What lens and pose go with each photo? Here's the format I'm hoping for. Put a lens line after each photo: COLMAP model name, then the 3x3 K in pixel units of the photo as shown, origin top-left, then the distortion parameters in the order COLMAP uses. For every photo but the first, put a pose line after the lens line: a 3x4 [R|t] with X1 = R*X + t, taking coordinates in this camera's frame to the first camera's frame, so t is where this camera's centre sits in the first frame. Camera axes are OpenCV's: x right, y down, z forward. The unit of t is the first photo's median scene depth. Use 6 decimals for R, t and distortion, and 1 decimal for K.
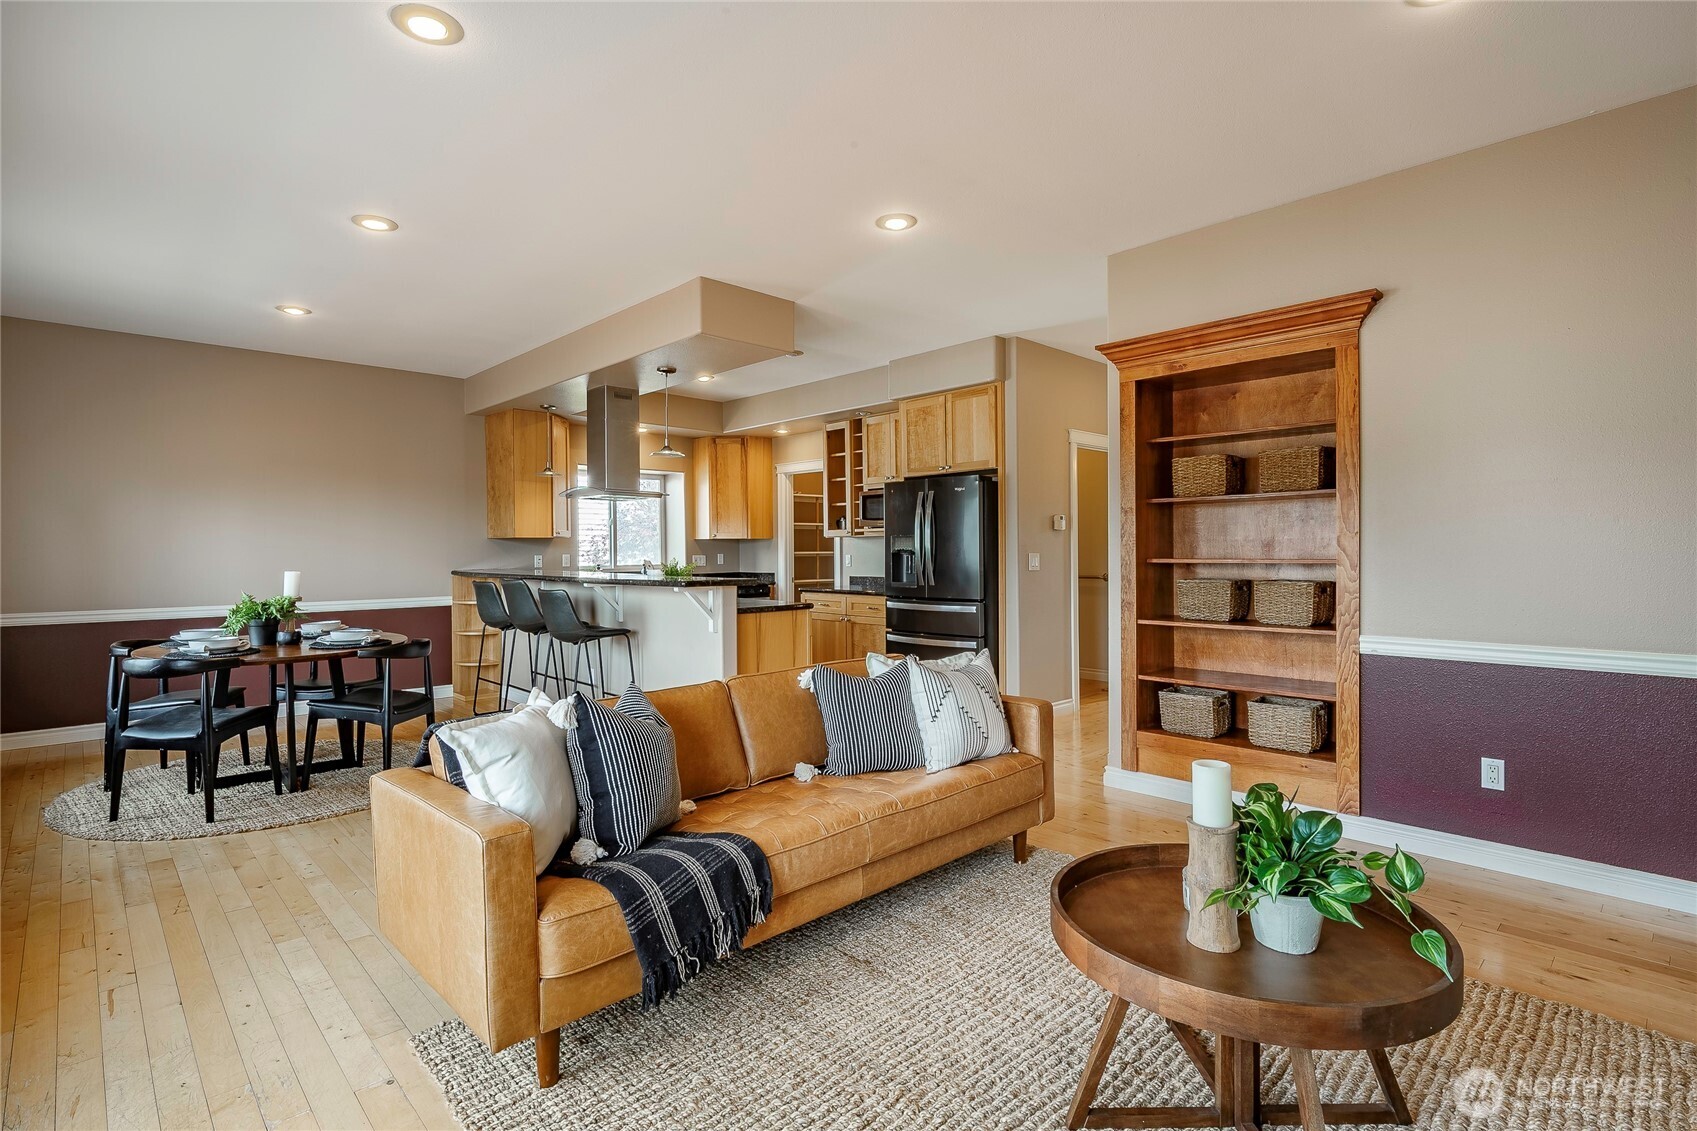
lens RADIAL K [[841.6, 0, 908.3], [0, 841.6, 559.8], [0, 0, 1]] dist [0.001221, 0.000549]
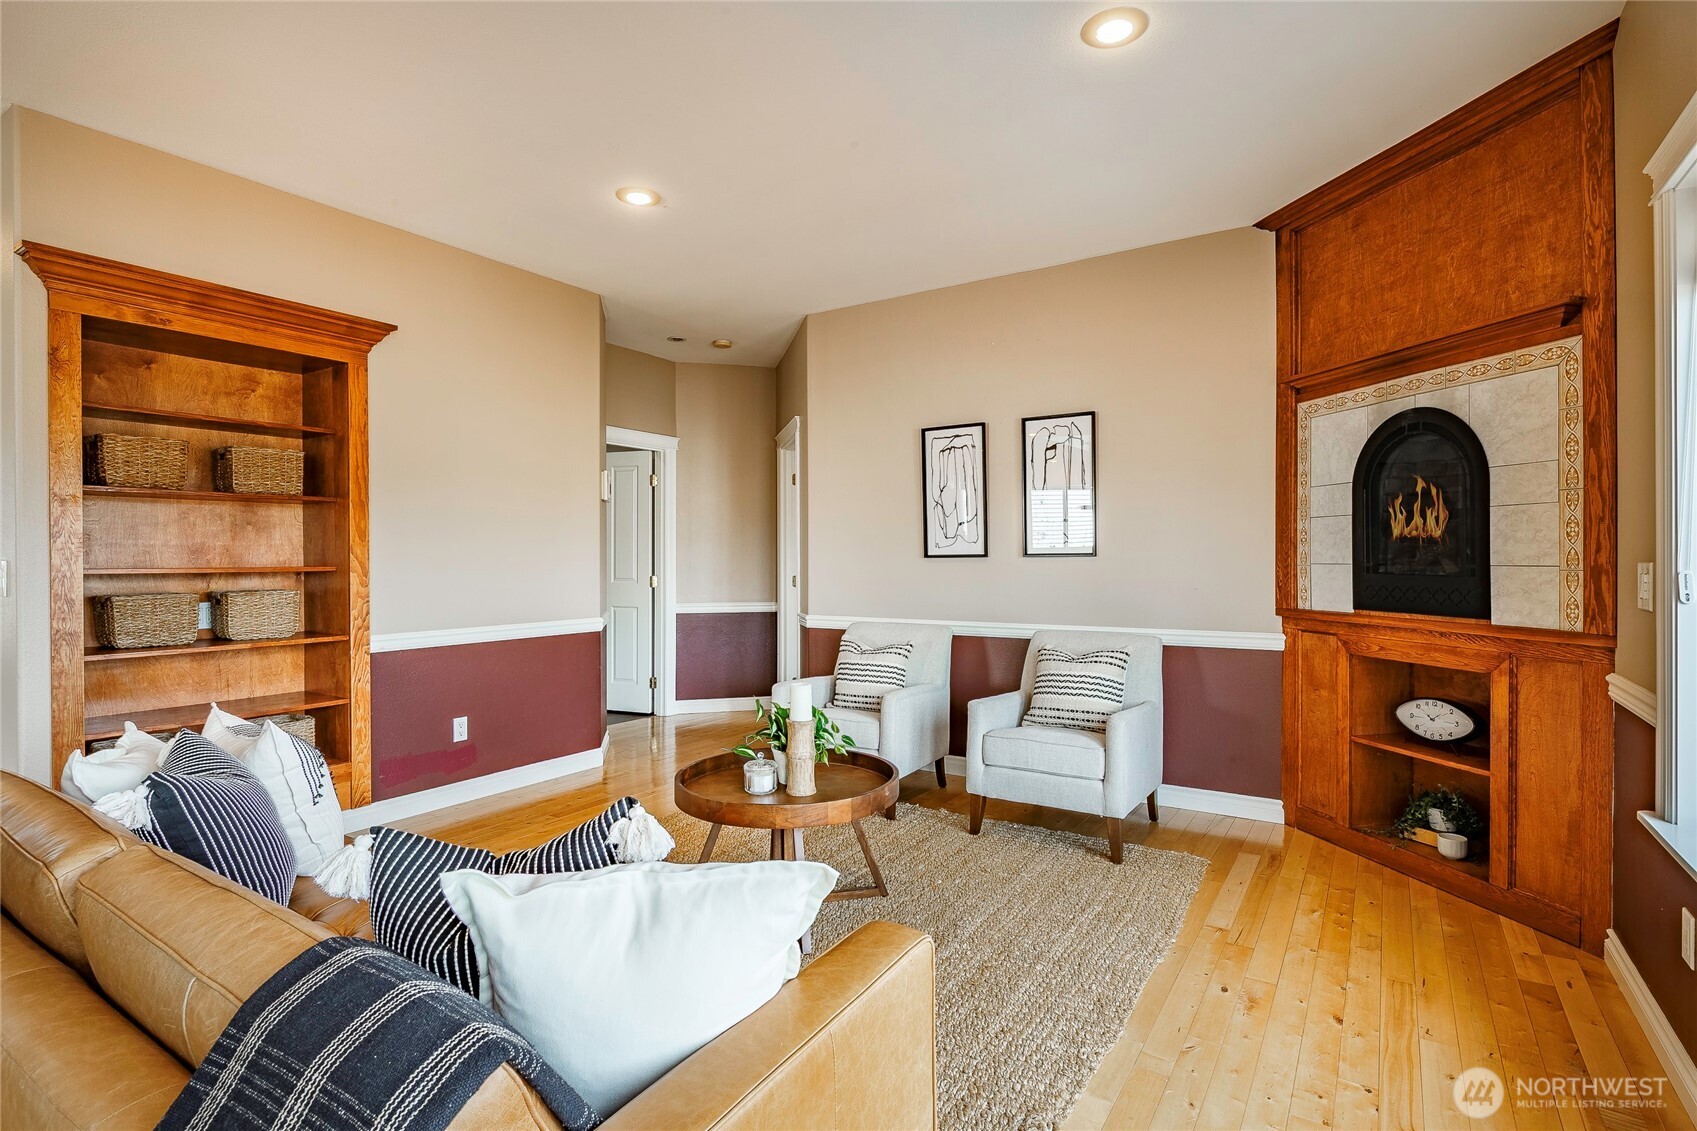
lens RADIAL K [[841.6, 0, 847.0], [0, 841.6, 553.1], [0, 0, 1]] dist [0.001221, 0.000549]
pose [[-0.206085, 0.008552, 0.978497, -0.557611], [0.014899, 0.999873, -0.005601, -0.001548], [-0.978421, 0.013424, -0.206186, 0.537121]]
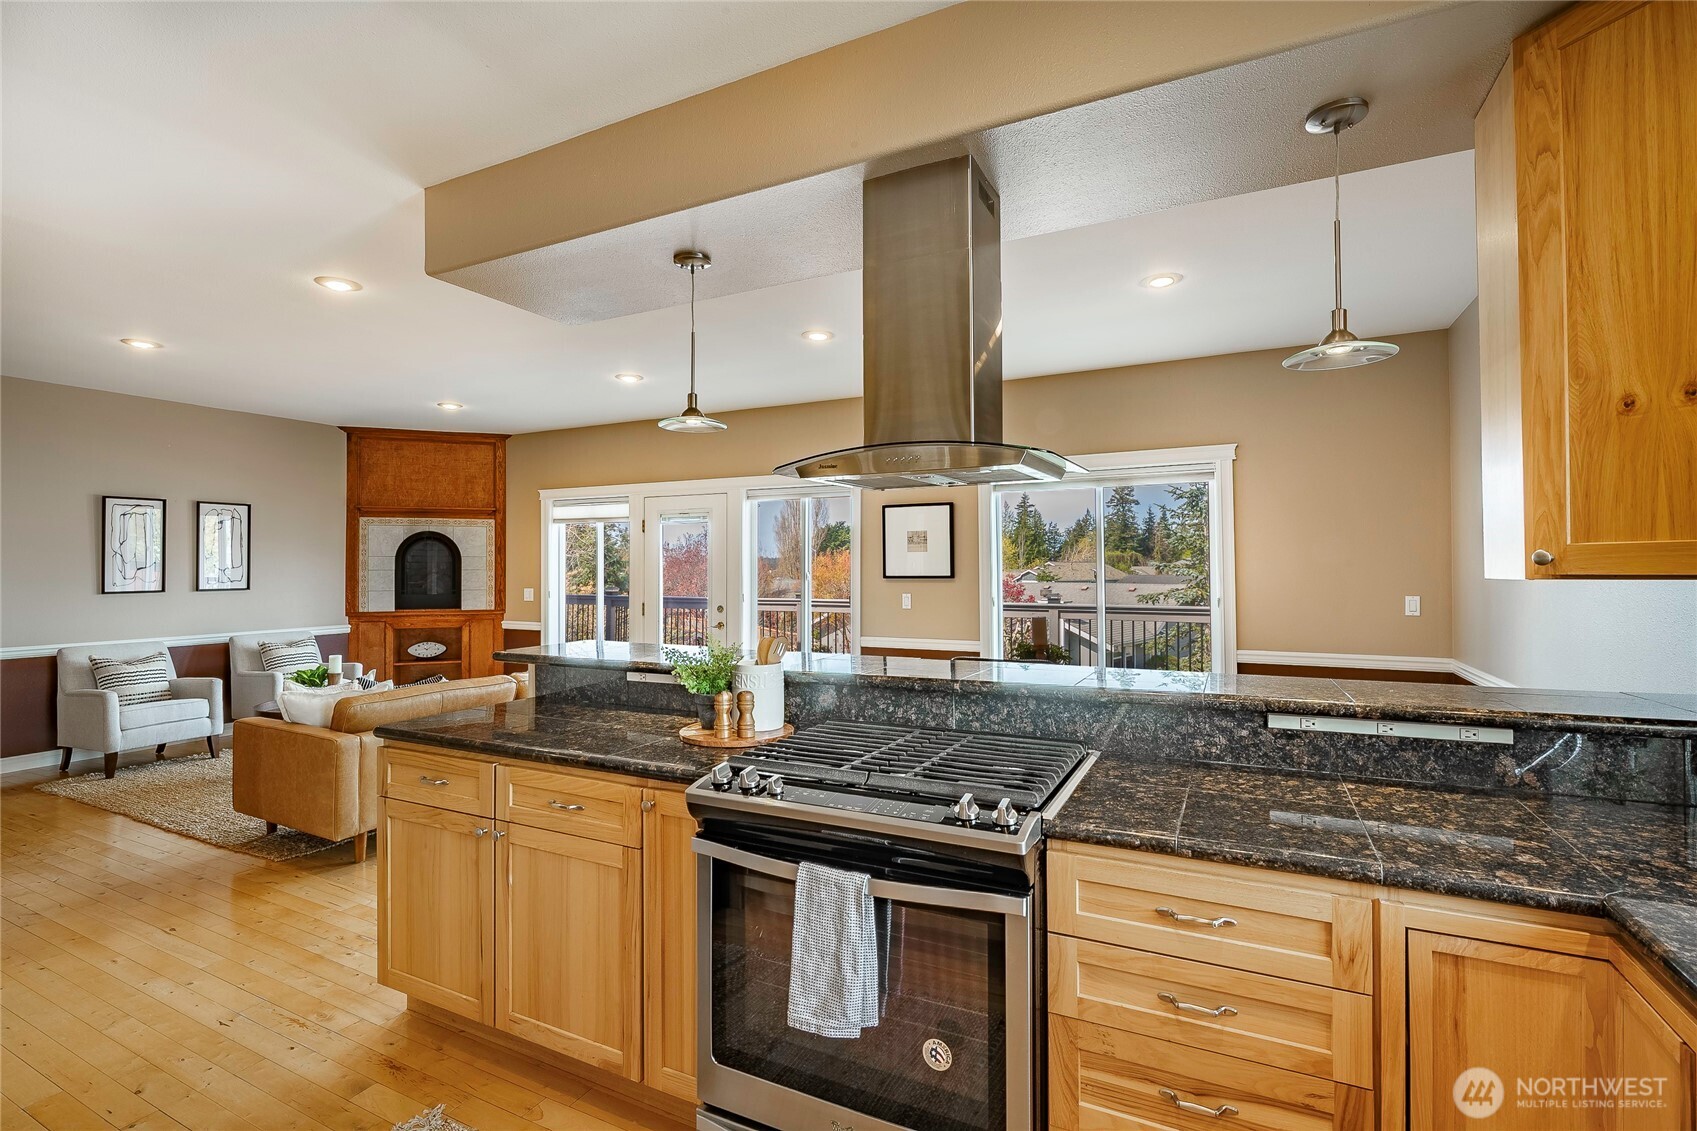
lens RADIAL K [[793.3, 0, 853.9], [0, 793.3, 560.0], [0, 0, 1]] dist [0.002900, 0.001163]
pose [[-0.949045, 0.005686, -0.315089, -0.282778], [0.007067, 0.999970, -0.003240, -0.046740], [0.315061, -0.005302, -0.949056, 1.987408]]
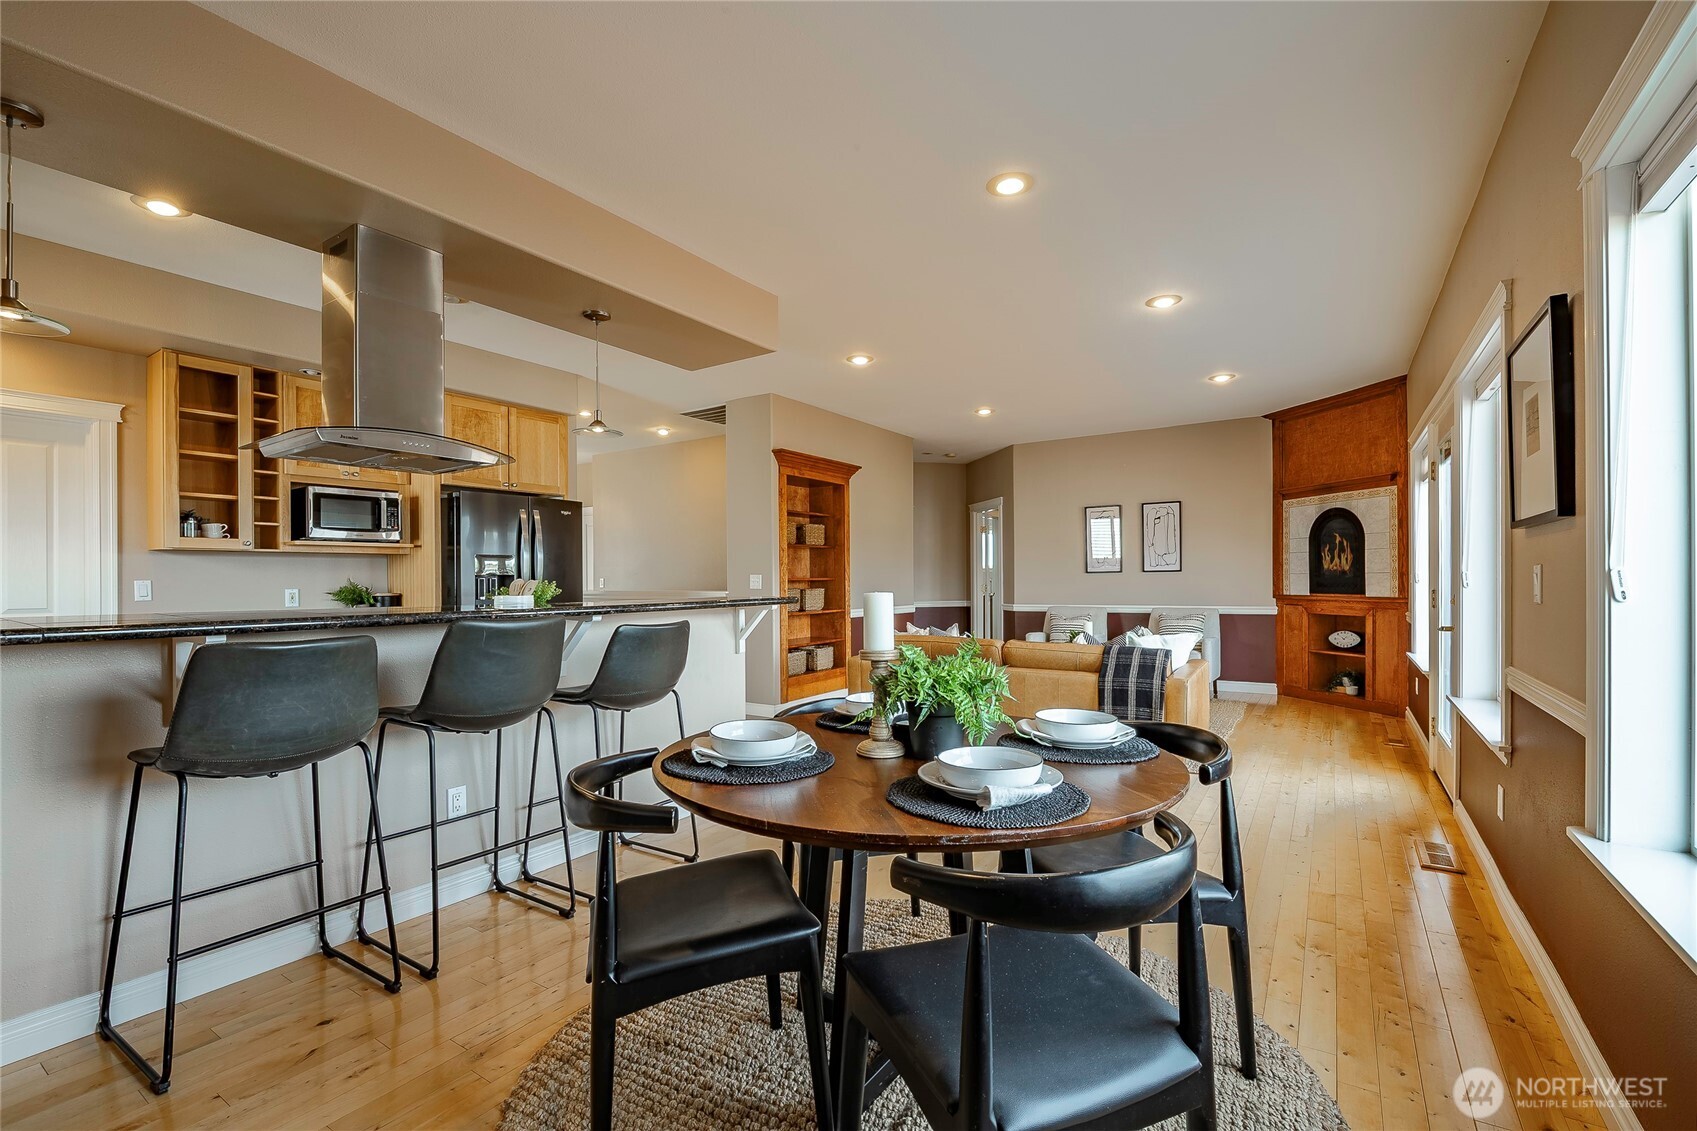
lens RADIAL K [[744.4, 0, 846.4], [0, 744.4, 577.1], [0, 0, 1]] dist [0.006345, -0.001576]
pose [[-0.203894, 0.007459, 0.978964, -1.272362], [0.020552, 0.999783, -0.003337, 0.004049], [-0.978777, 0.019439, -0.204003, 1.233175]]
